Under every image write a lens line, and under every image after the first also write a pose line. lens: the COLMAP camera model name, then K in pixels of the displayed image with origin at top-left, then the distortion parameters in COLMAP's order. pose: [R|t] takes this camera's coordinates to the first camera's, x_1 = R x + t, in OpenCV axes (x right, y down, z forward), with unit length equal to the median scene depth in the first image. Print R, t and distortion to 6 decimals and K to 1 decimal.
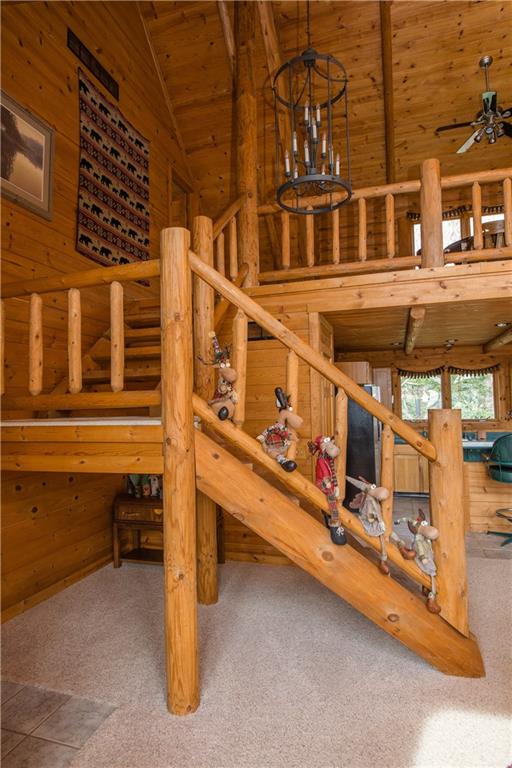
lens RADIAL K [[442.1, 0, 256.8], [0, 442.1, 383.3], [0, 0, 1]] dist [-0.025752, 0.005288]
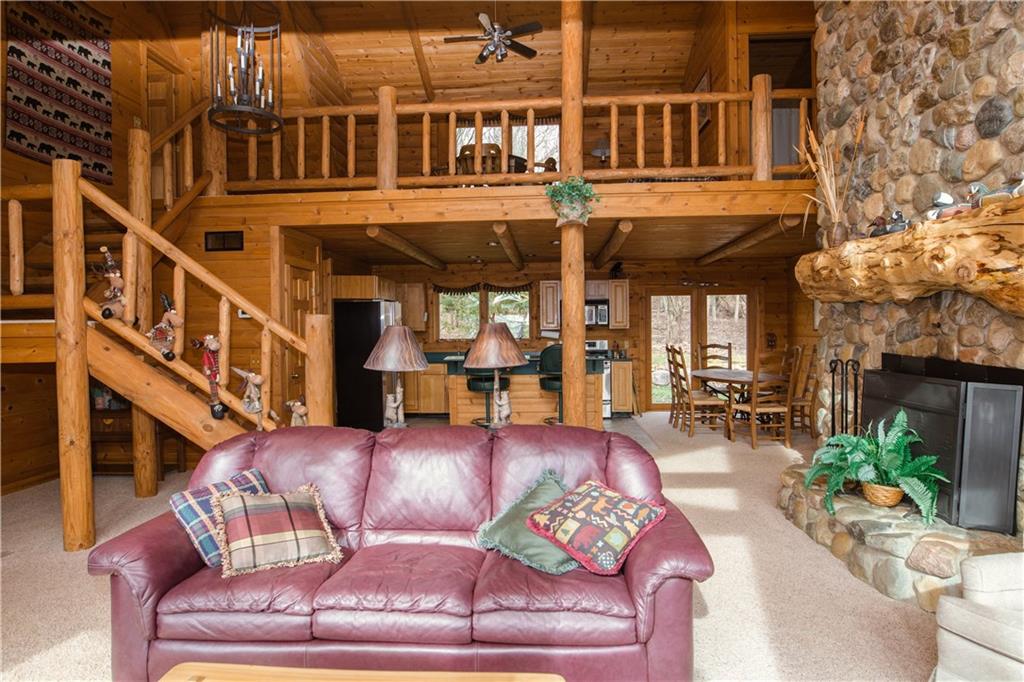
lens RADIAL K [[589.5, 0, 514.8], [0, 589.5, 339.1], [0, 0, 1]] dist [-0.025752, 0.005288]
pose [[0.971453, 0.004744, 0.237183, 0.593899], [-0.019089, 0.998121, 0.058217, 0.020310], [-0.236461, -0.061083, 0.969719, -0.800154]]
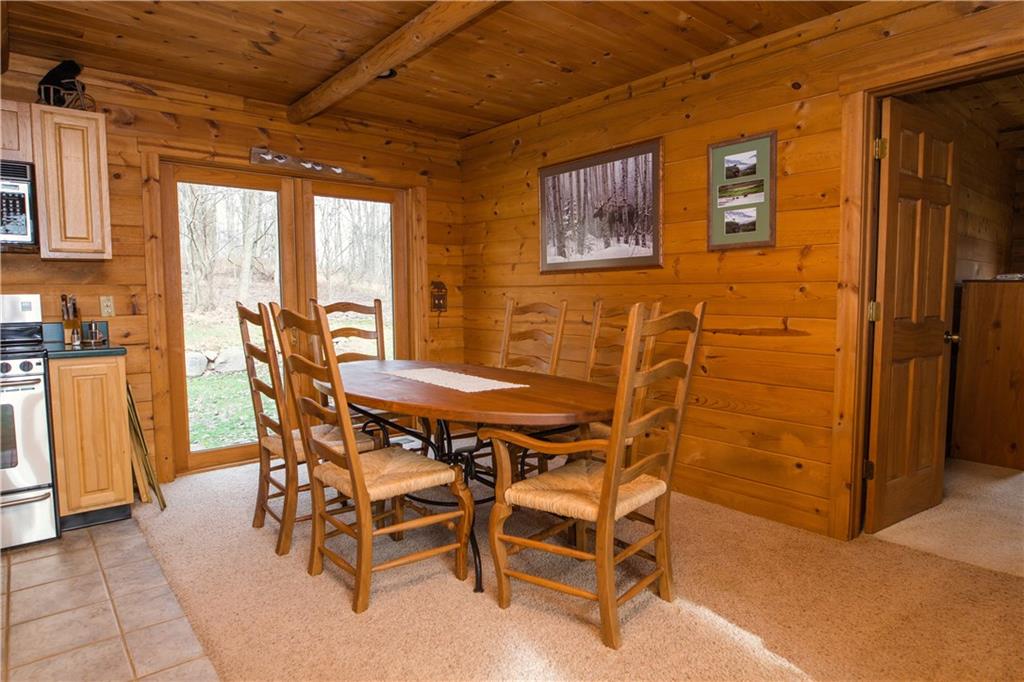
lens RADIAL K [[589.5, 0, 511.3], [0, 589.5, 342.3], [0, 0, 1]] dist [-0.025752, 0.005288]
pose [[0.537393, -0.053845, 0.841612, 1.546386], [-0.043439, 0.994868, 0.091388, 0.178466], [-0.842213, -0.085670, 0.532295, 1.174033]]
